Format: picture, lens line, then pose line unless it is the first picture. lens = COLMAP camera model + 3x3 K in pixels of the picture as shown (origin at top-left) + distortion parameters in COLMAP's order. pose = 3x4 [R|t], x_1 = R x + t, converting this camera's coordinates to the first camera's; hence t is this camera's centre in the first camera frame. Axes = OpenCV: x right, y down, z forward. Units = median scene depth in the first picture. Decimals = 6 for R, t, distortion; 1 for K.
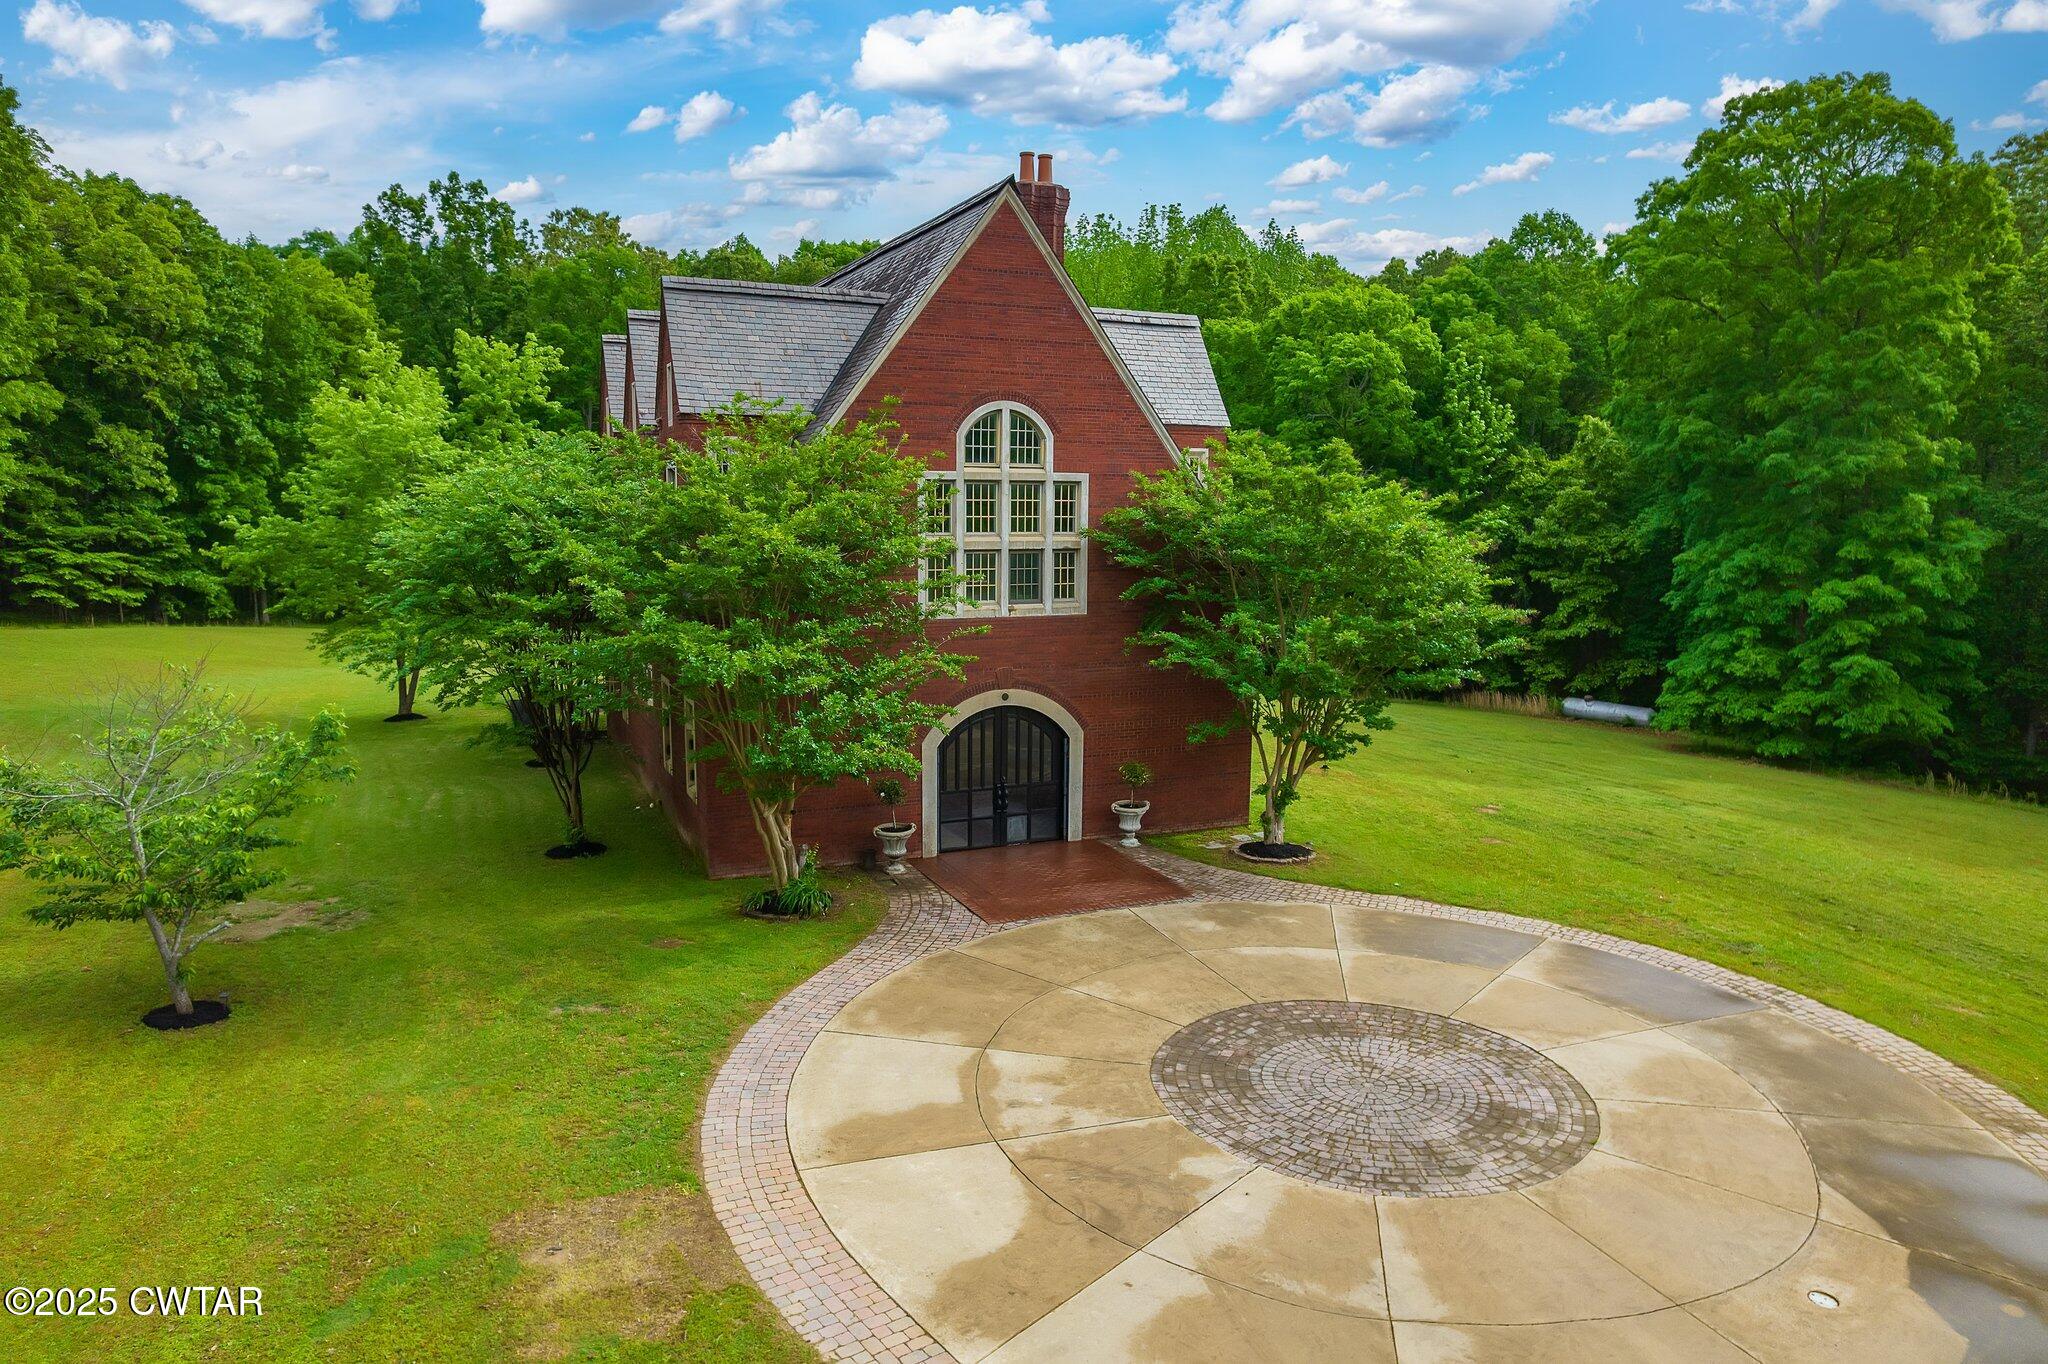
lens RADIAL K [[1308.0, 0, 1030.3], [0, 1308.0, 694.7], [0, 0, 1]] dist [-0.078988, 0.069888]
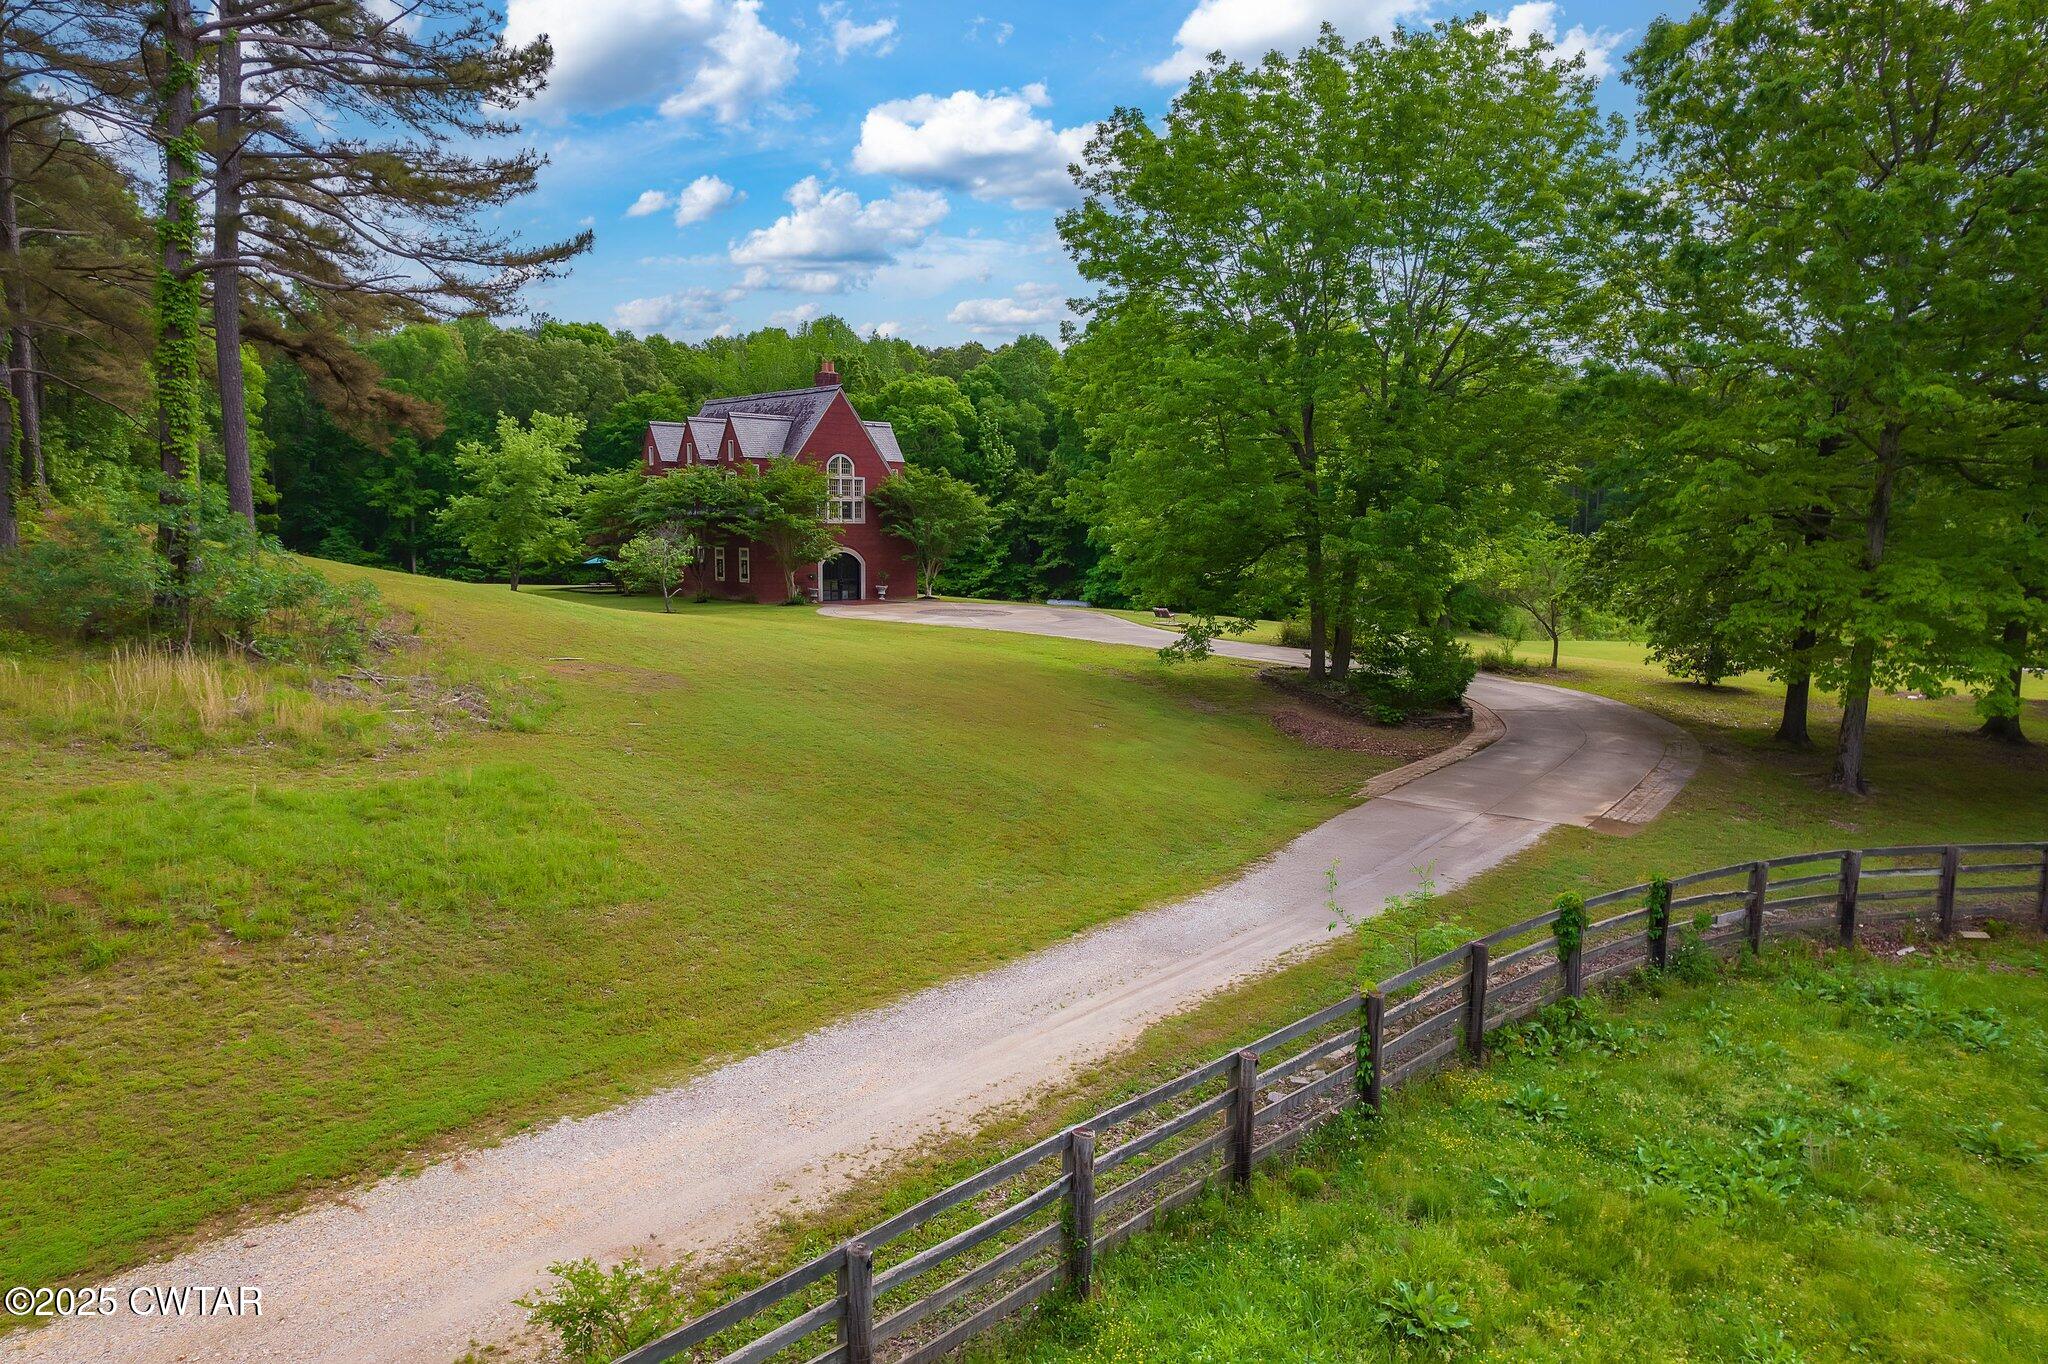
lens RADIAL K [[1308.0, 0, 1048.9], [0, 1308.0, 718.6], [0, 0, 1]] dist [-0.078988, 0.069888]
pose [[0.939674, -0.052925, 0.337951, -0.462678], [0.051518, 0.998586, 0.013140, 0.286928], [-0.338169, 0.005063, 0.941072, -1.533772]]
